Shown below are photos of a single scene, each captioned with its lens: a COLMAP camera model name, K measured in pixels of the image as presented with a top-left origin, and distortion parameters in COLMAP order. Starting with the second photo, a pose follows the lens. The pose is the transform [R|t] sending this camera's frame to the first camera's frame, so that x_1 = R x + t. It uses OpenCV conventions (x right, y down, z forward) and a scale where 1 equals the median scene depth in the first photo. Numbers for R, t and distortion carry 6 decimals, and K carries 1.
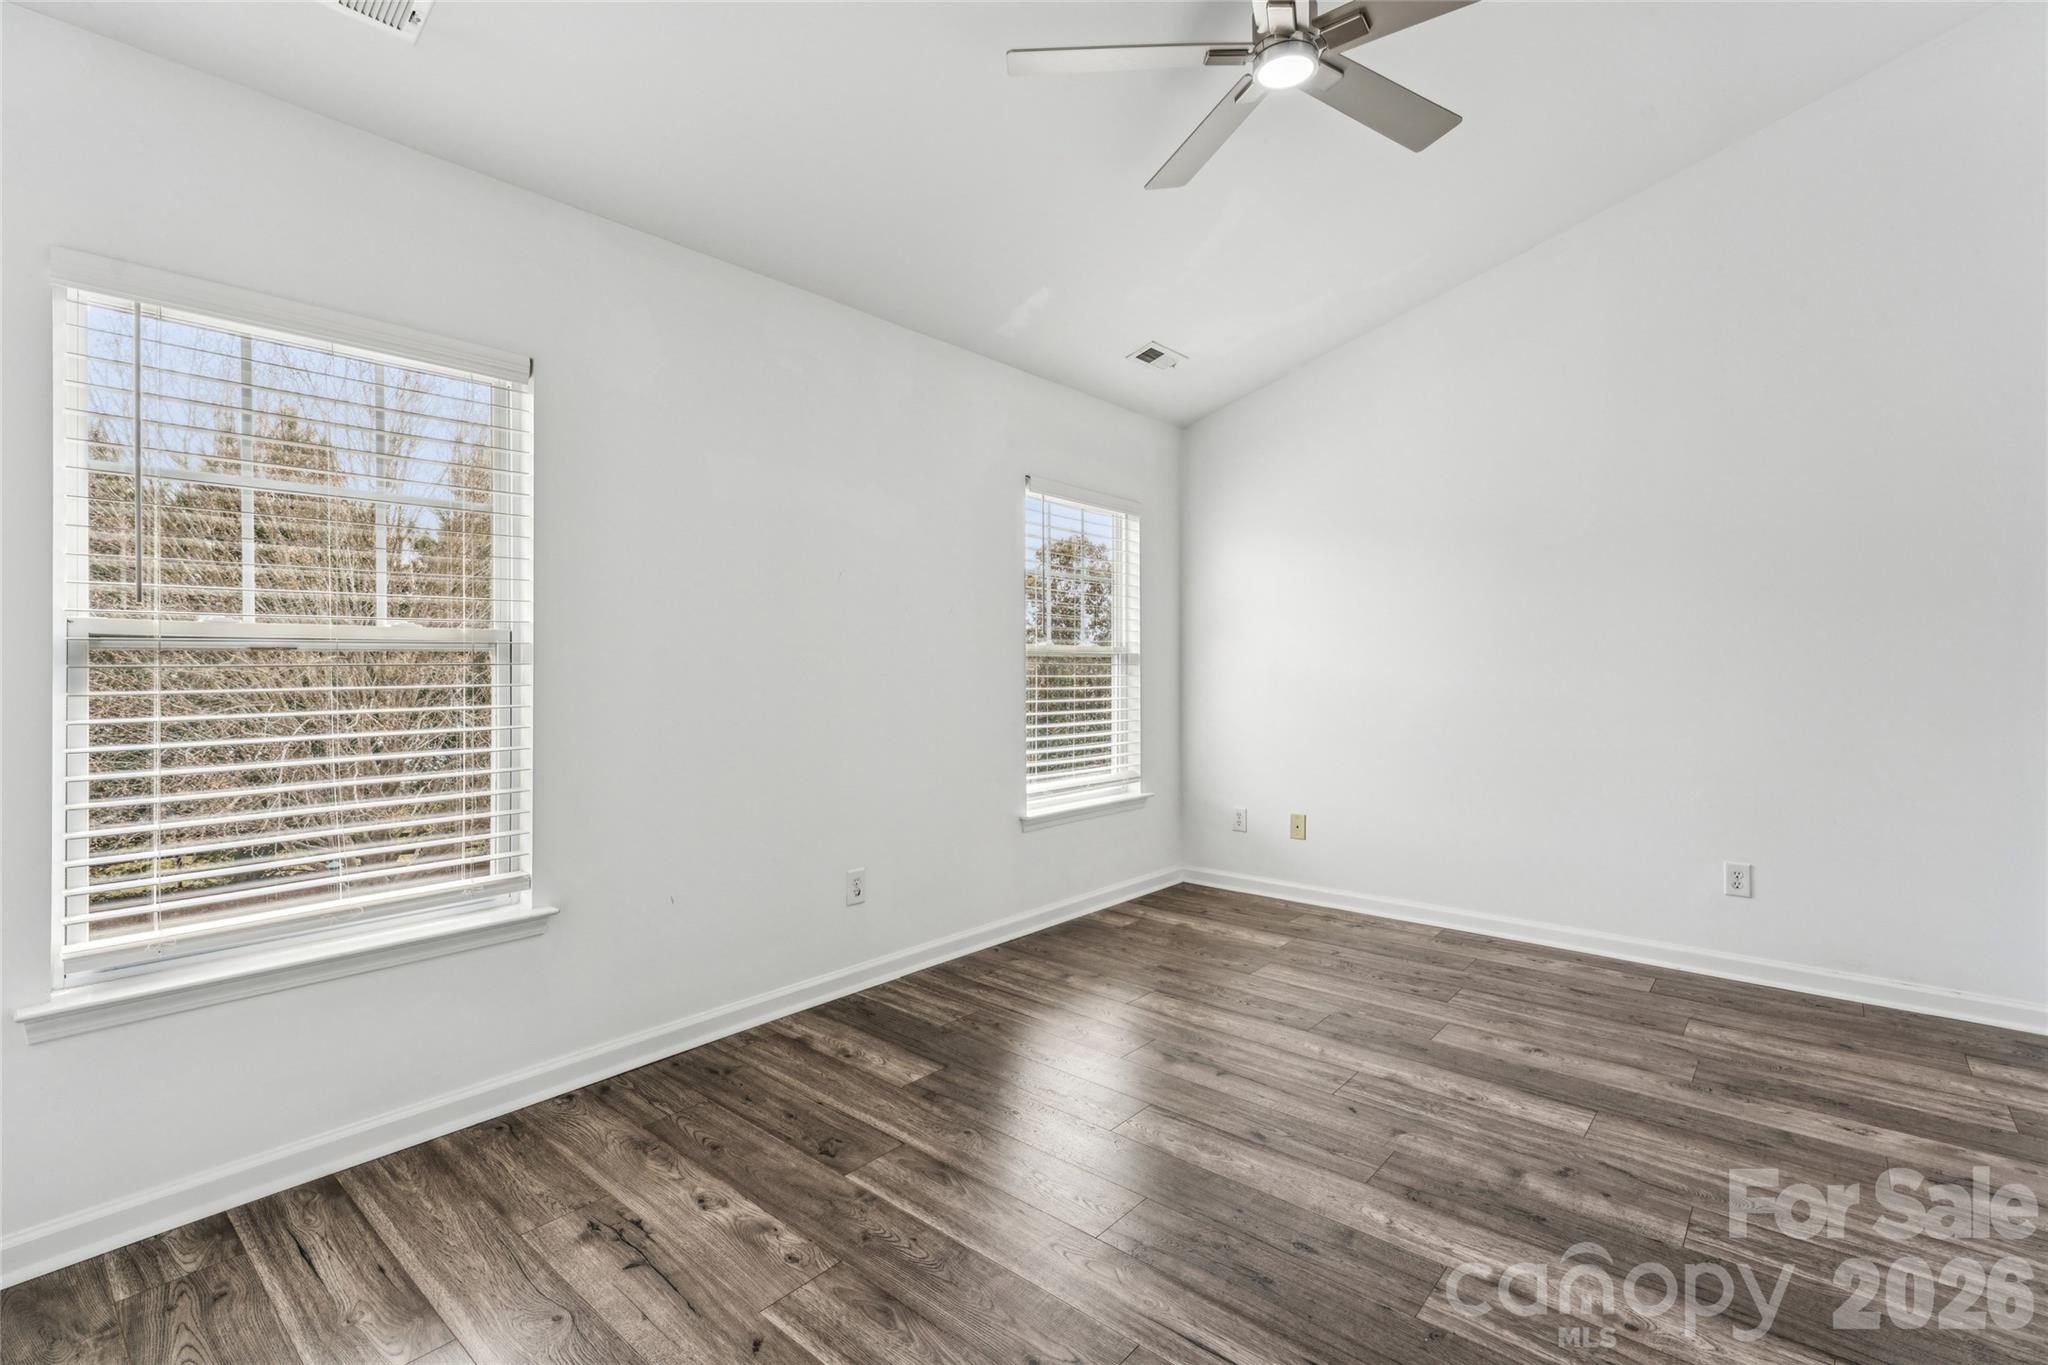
lens RADIAL K [[935.7, 0, 1035.6], [0, 935.7, 680.5], [0, 0, 1]] dist [0.000475, -0.000739]
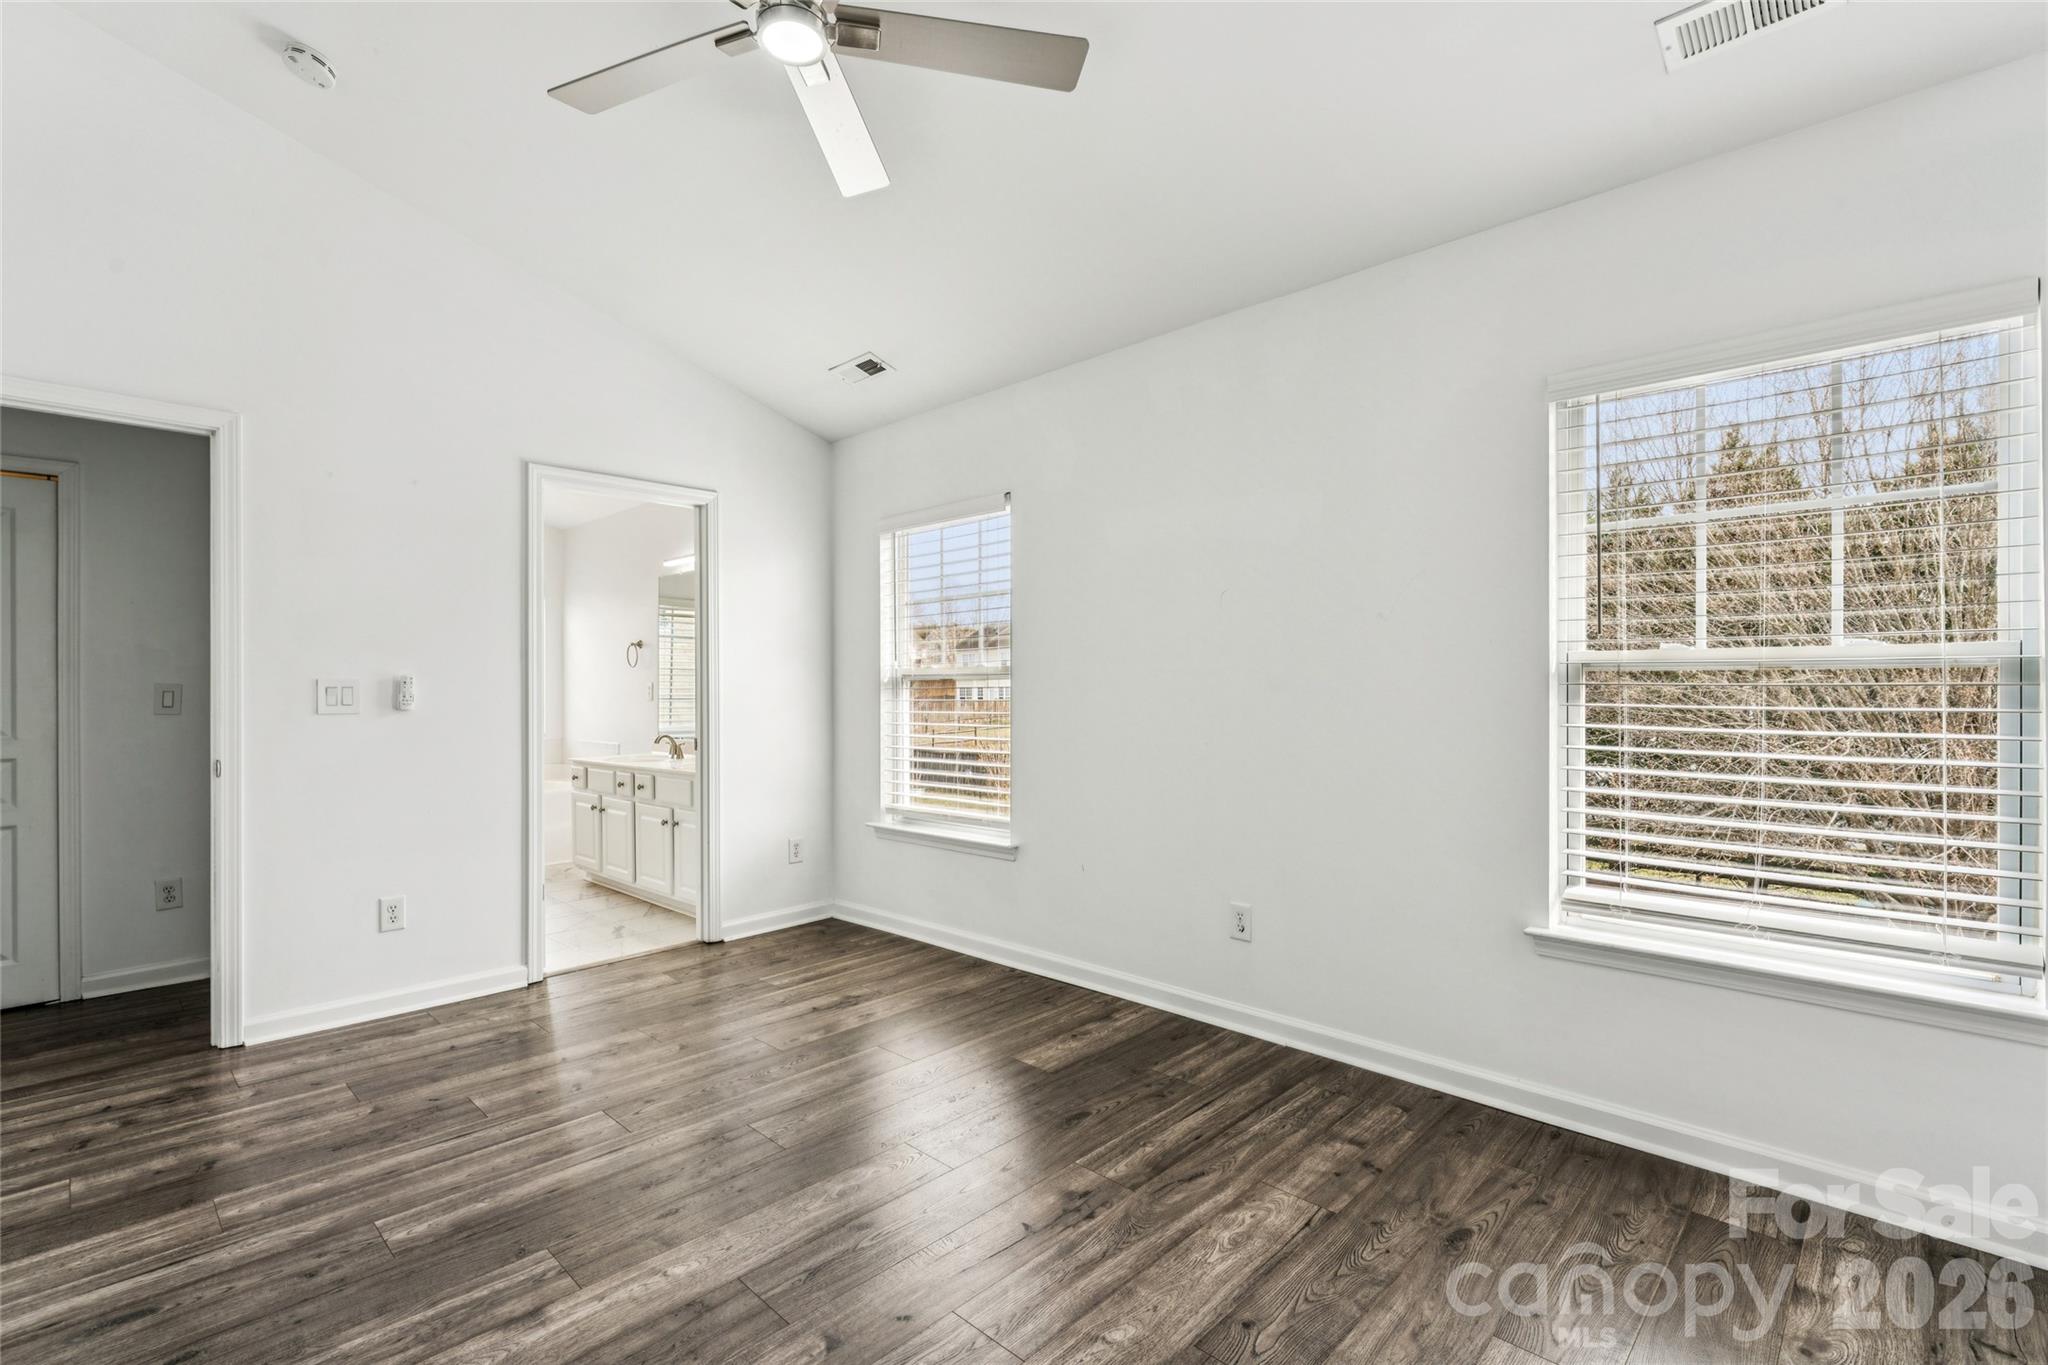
lens RADIAL K [[935.7, 0, 1036.0], [0, 935.7, 679.3], [0, 0, 1]] dist [0.000475, -0.000739]
pose [[-0.062497, -0.006068, -0.998027, 0.856180], [-0.016275, 0.999855, -0.005060, -0.022882], [0.997912, 0.015927, -0.062586, 0.927410]]
